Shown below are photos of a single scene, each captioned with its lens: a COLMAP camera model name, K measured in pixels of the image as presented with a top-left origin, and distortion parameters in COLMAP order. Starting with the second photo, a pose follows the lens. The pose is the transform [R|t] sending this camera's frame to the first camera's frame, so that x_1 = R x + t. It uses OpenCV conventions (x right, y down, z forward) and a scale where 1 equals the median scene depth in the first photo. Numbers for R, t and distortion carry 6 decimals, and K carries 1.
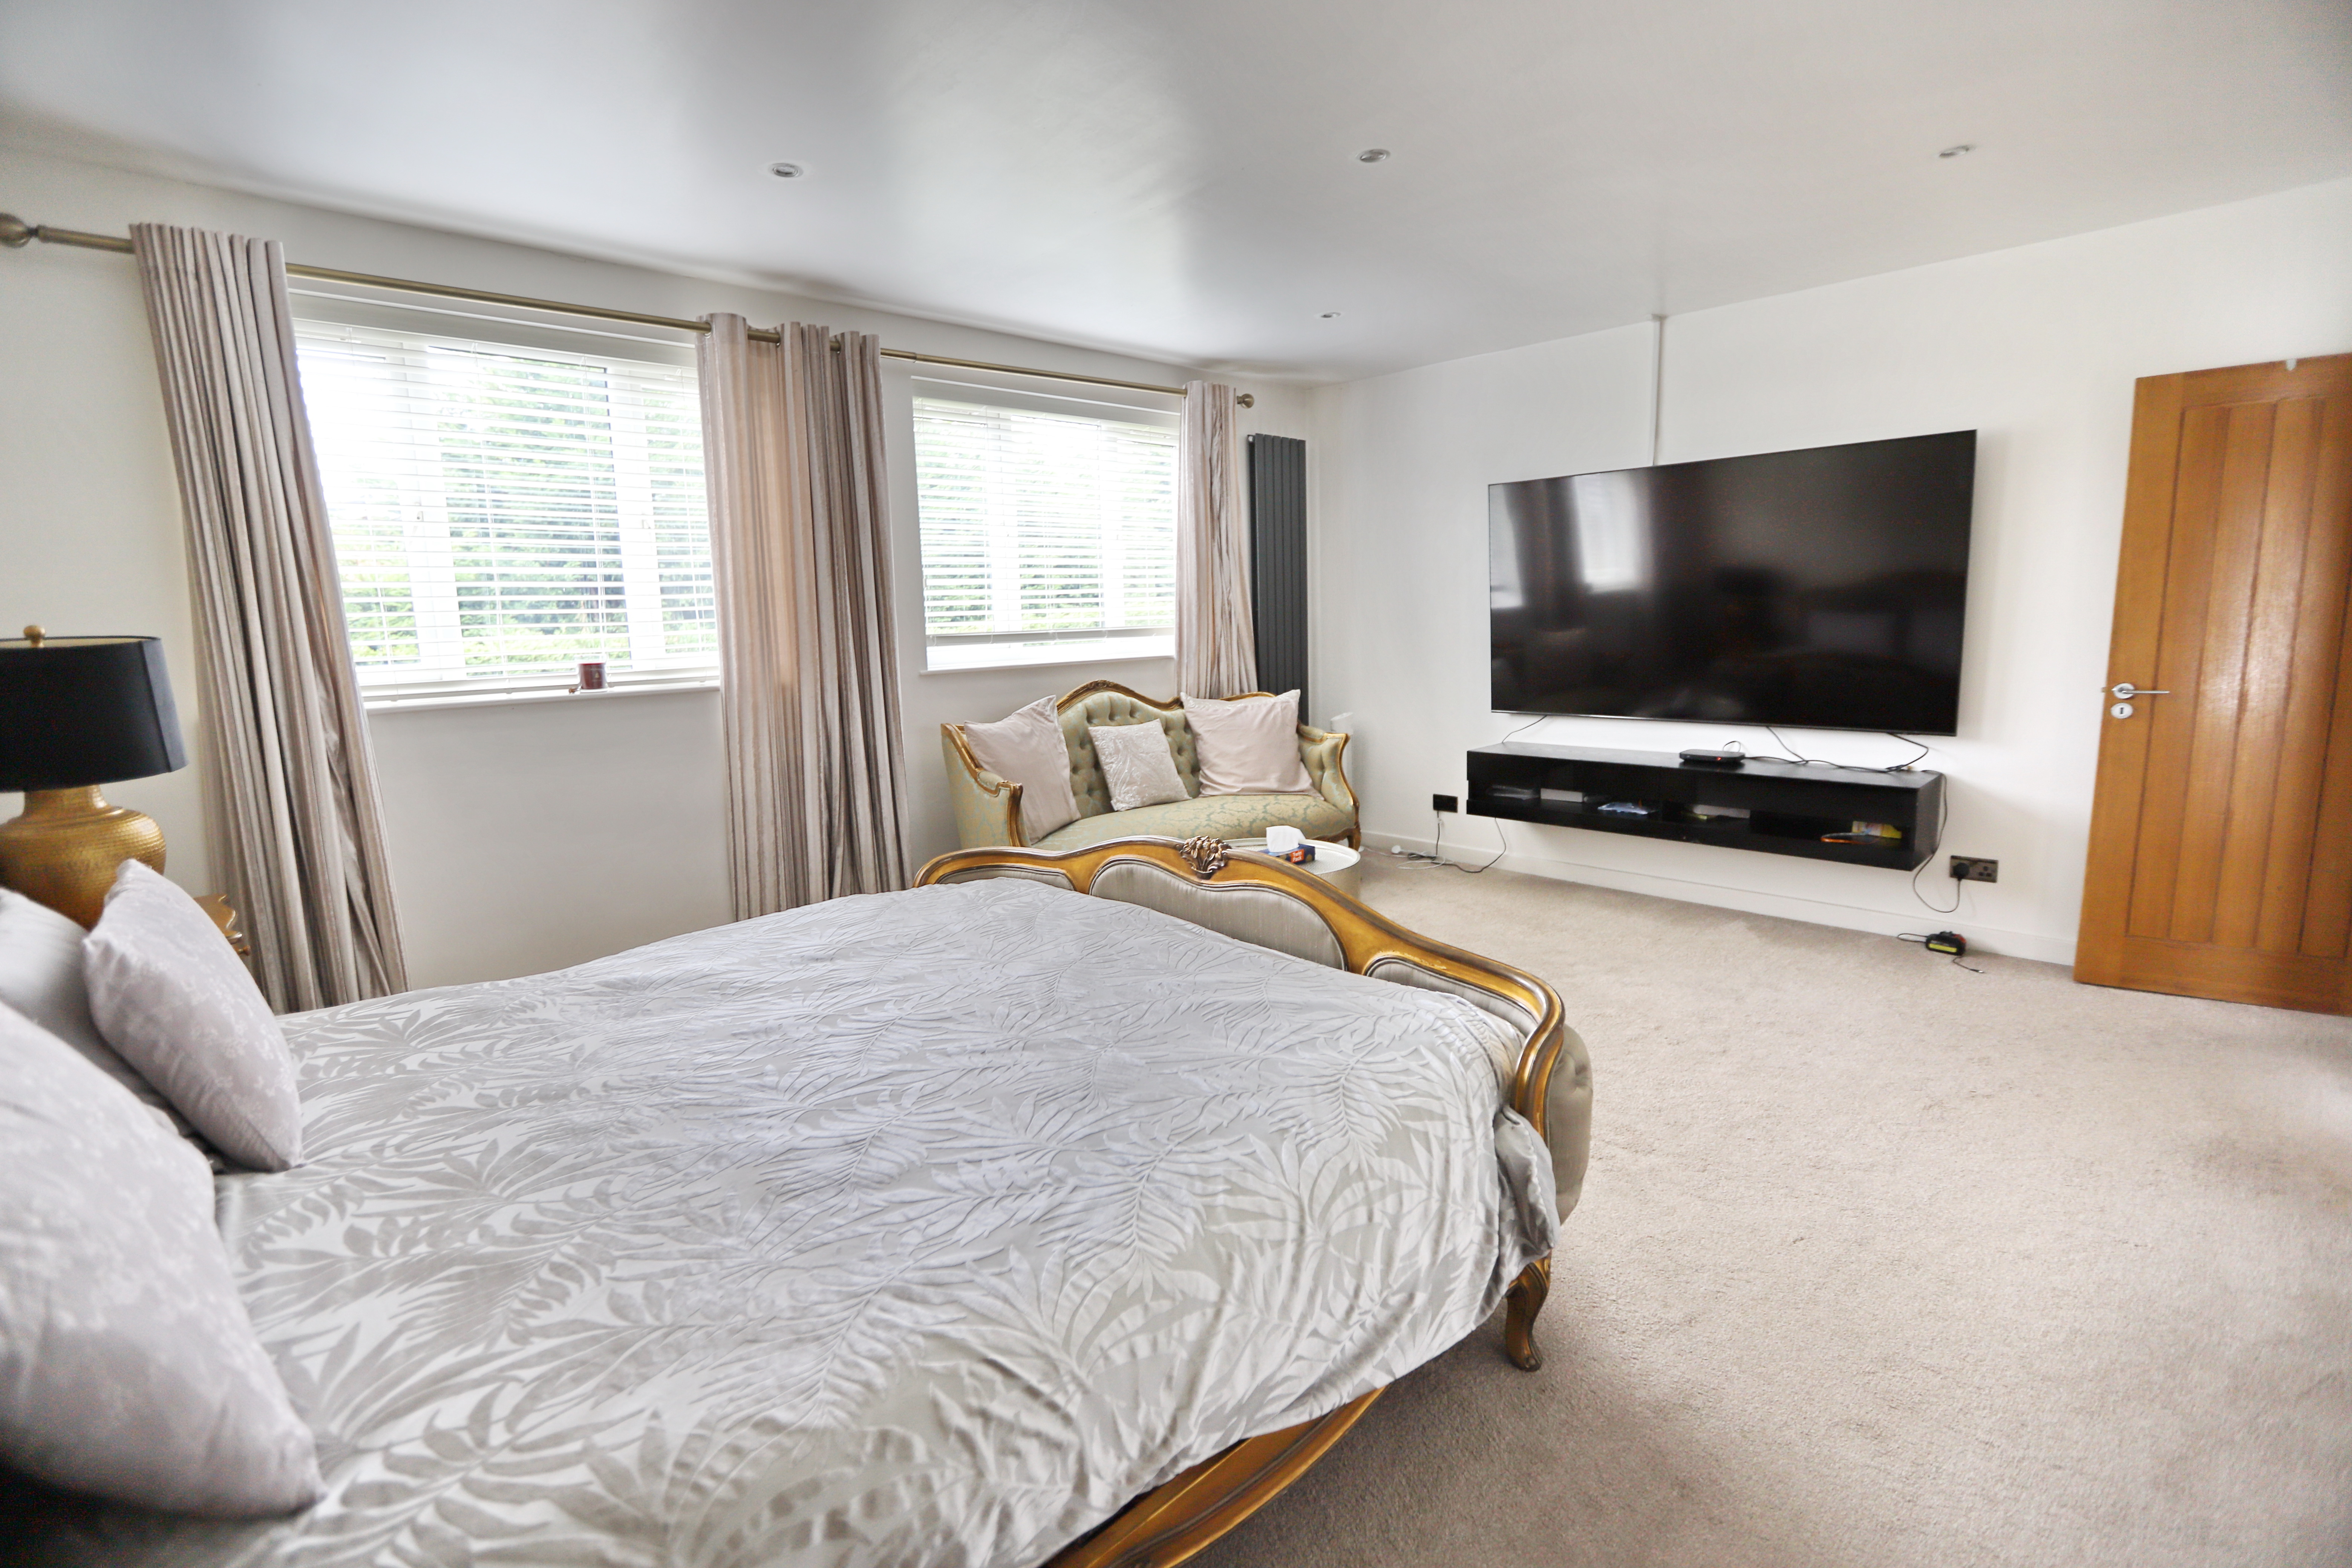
lens RADIAL K [[1118.5, 0, 1170.2], [0, 1118.5, 783.9], [0, 0, 1]] dist [-0.039249, 0.015312]
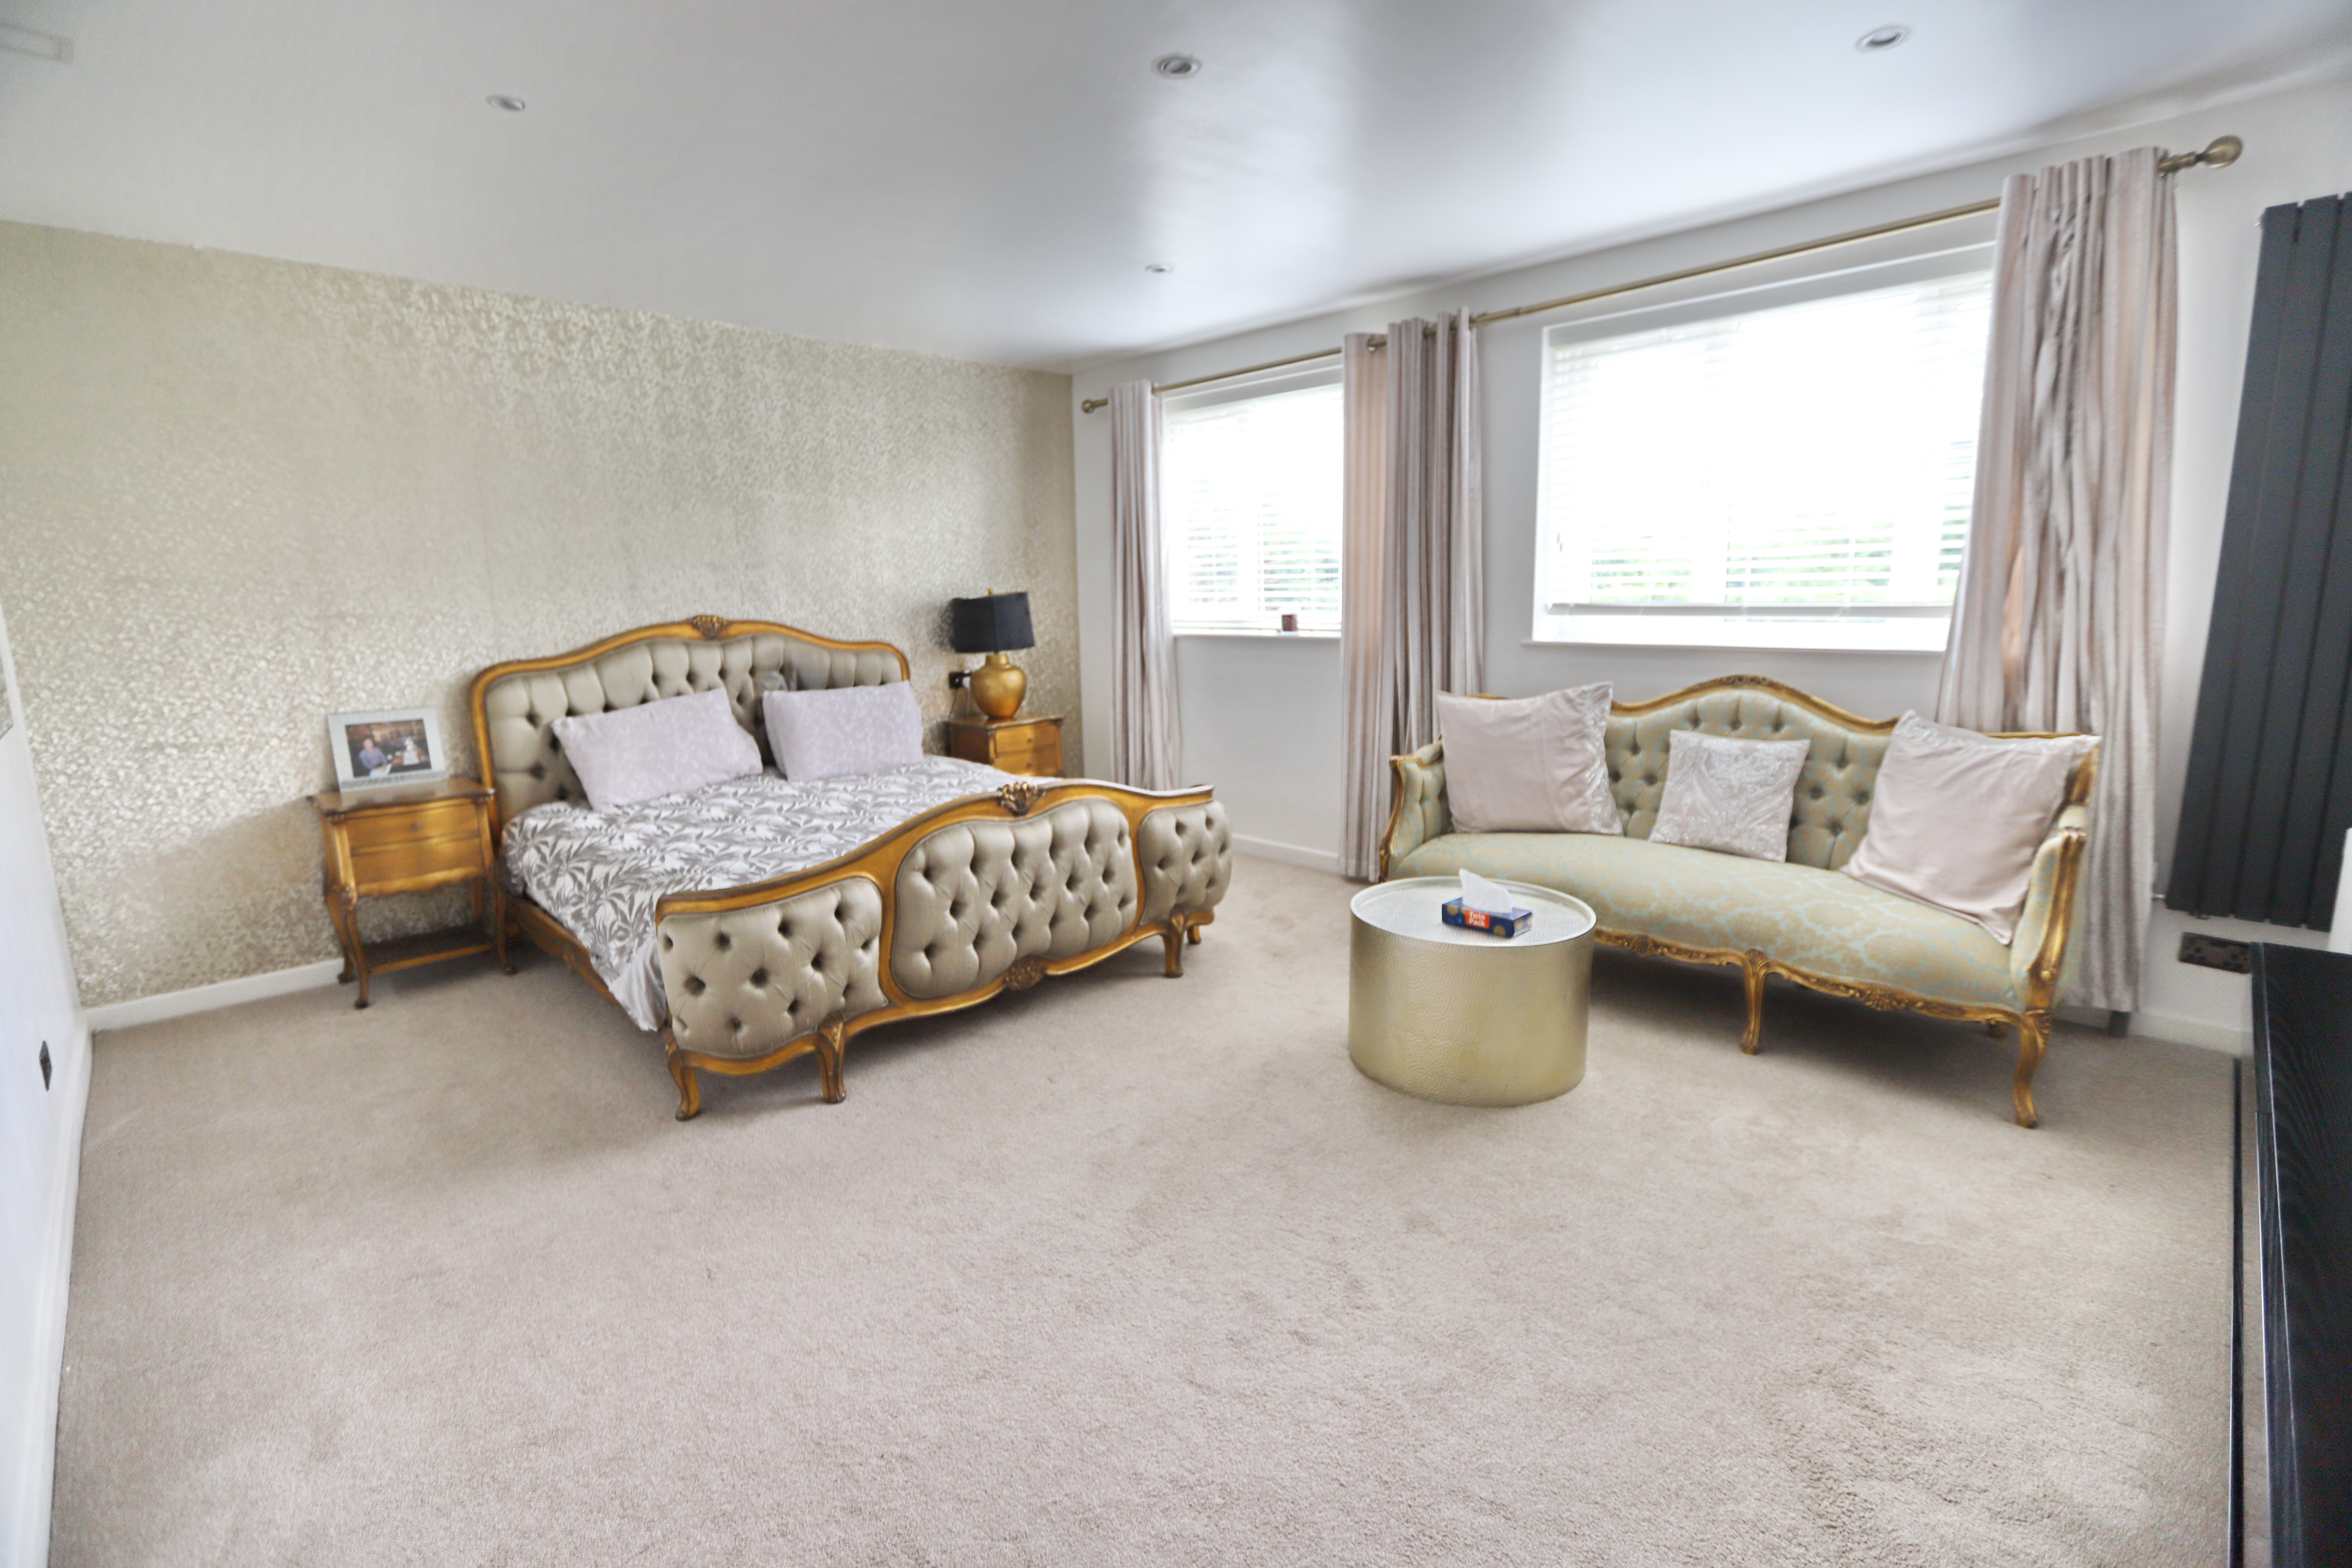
lens RADIAL K [[1118.5, 0, 1170.2], [0, 1118.5, 783.9], [0, 0, 1]] dist [-0.039249, 0.015312]
pose [[-0.011788, 0.188620, -0.981979, 0.765400], [-0.140816, 0.971948, 0.188384, -0.121971], [0.989966, 0.140499, 0.015104, 0.722437]]
